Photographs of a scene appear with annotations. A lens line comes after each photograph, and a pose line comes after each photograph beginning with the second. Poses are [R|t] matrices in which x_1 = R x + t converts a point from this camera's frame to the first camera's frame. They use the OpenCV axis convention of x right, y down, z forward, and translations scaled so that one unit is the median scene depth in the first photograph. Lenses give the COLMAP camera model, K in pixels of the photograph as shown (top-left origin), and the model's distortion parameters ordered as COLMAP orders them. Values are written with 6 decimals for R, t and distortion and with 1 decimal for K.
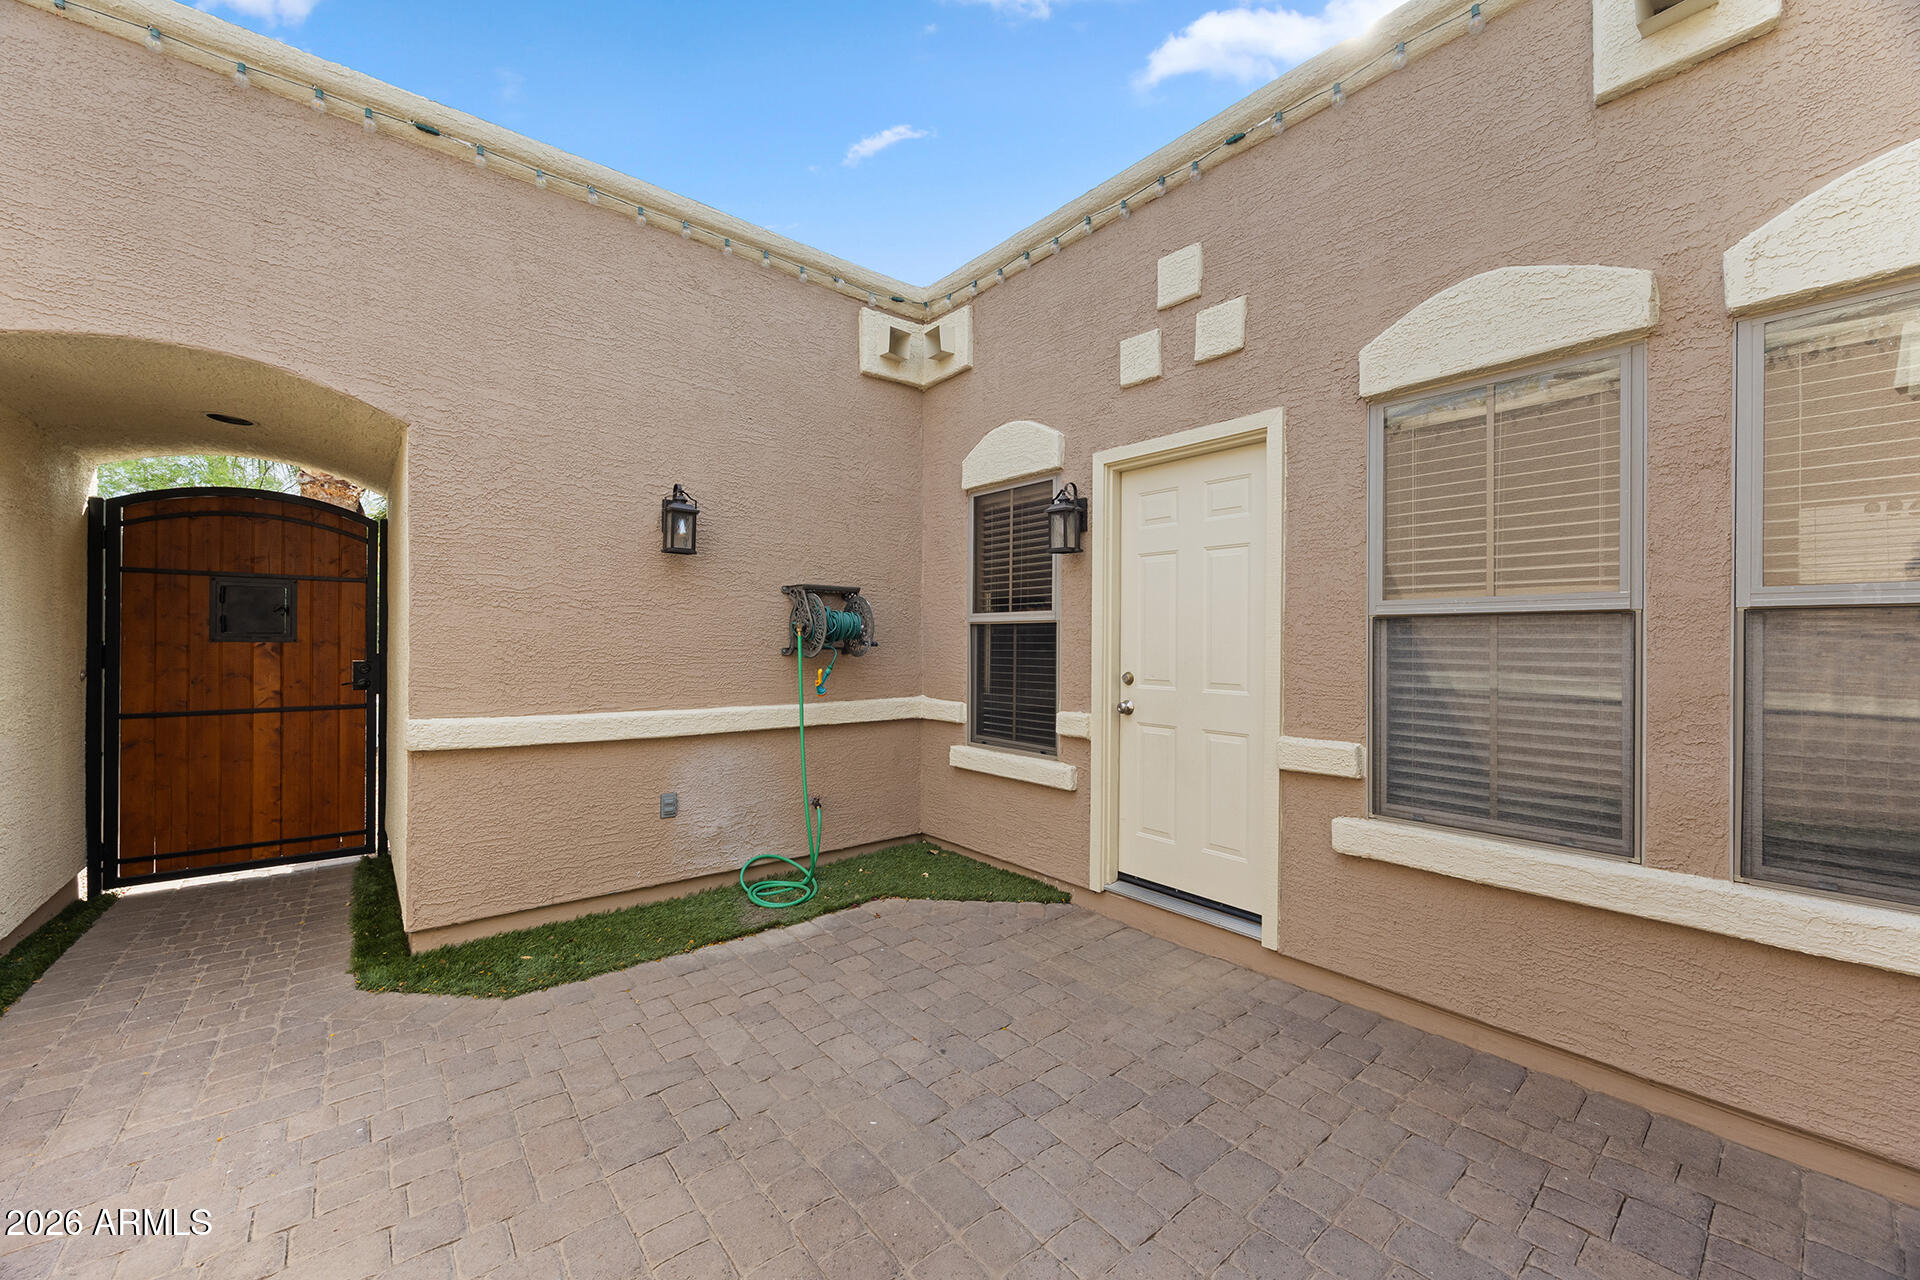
lens RADIAL K [[738.1, 0, 969.3], [0, 738.1, 638.8], [0, 0, 1]] dist [-0.000337, -0.001011]
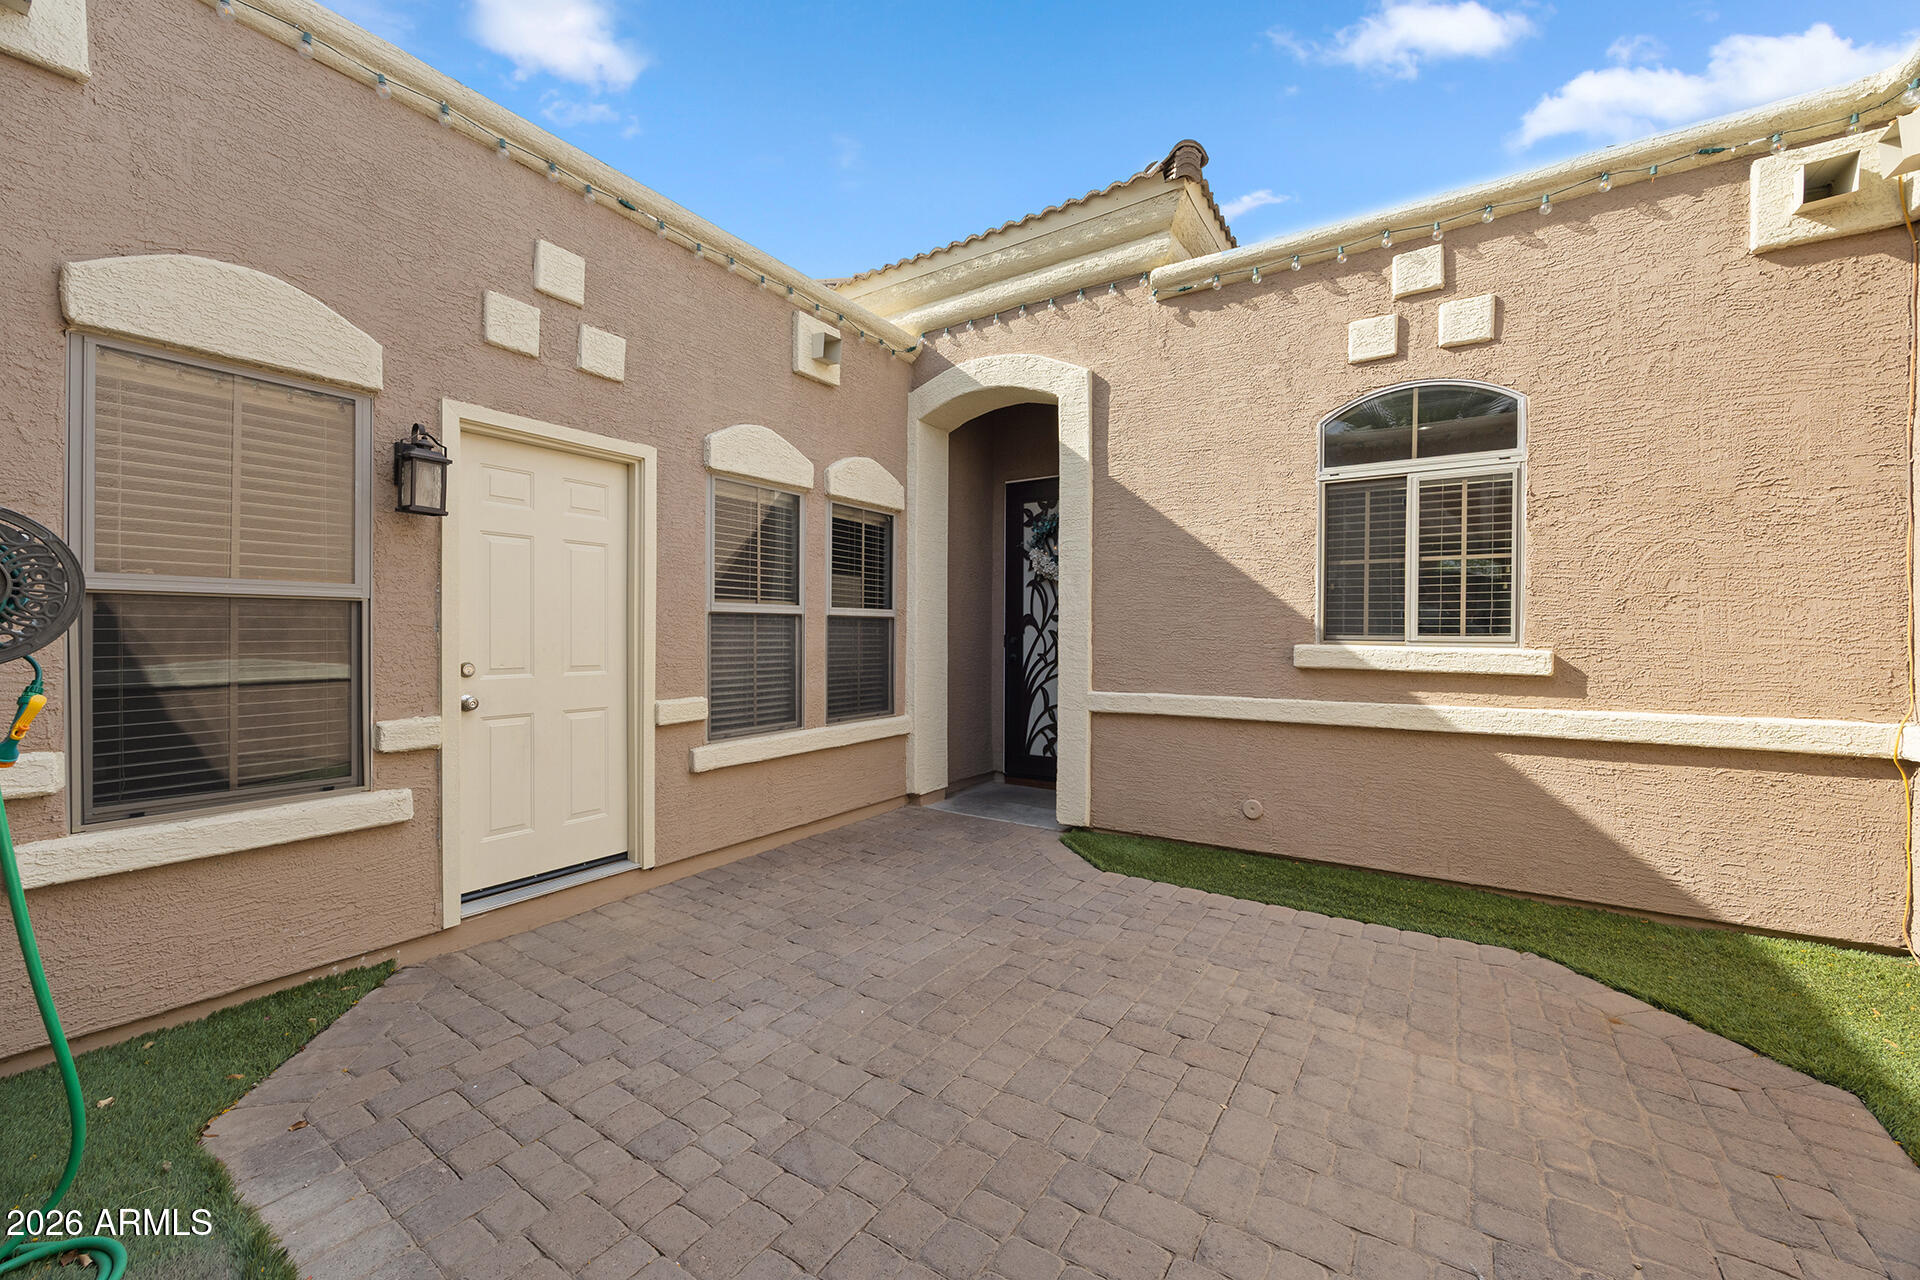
lens RADIAL K [[738.1, 0, 960.1], [0, 738.1, 641.8], [0, 0, 1]] dist [-0.000337, -0.001011]
pose [[-0.279183, -0.016207, 0.960101, -0.819639], [-0.005187, 0.999868, 0.015370, 0.003718], [-0.960224, -0.000689, -0.279230, 0.711066]]
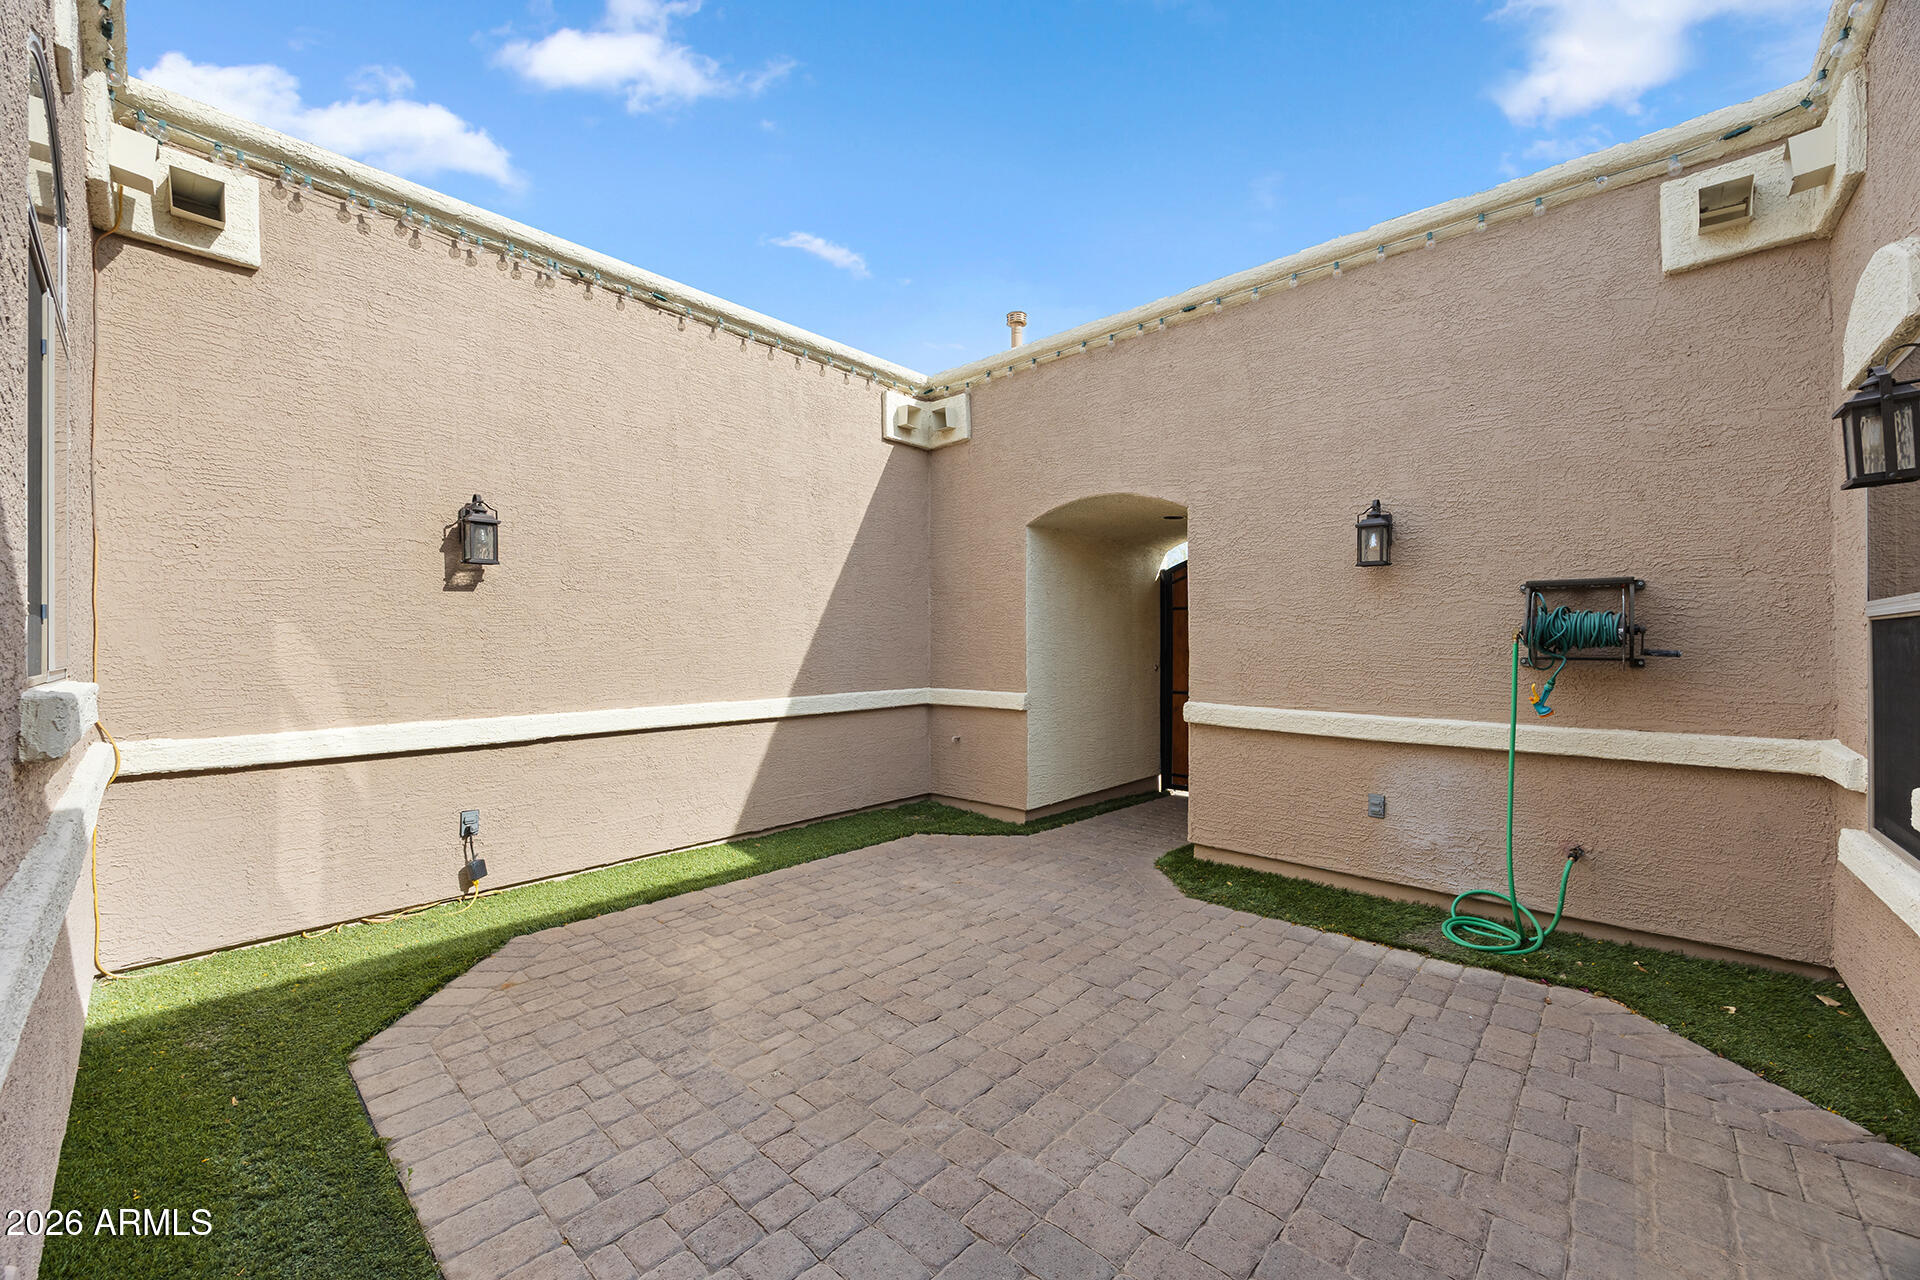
lens RADIAL K [[738.1, 0, 959.5], [0, 738.1, 640.0], [0, 0, 1]] dist [-0.000337, -0.001011]
pose [[0.133855, -0.012423, -0.990923, 0.596440], [0.002030, 0.999923, -0.012261, 0.001545], [0.990999, -0.000370, 0.133870, 0.290234]]
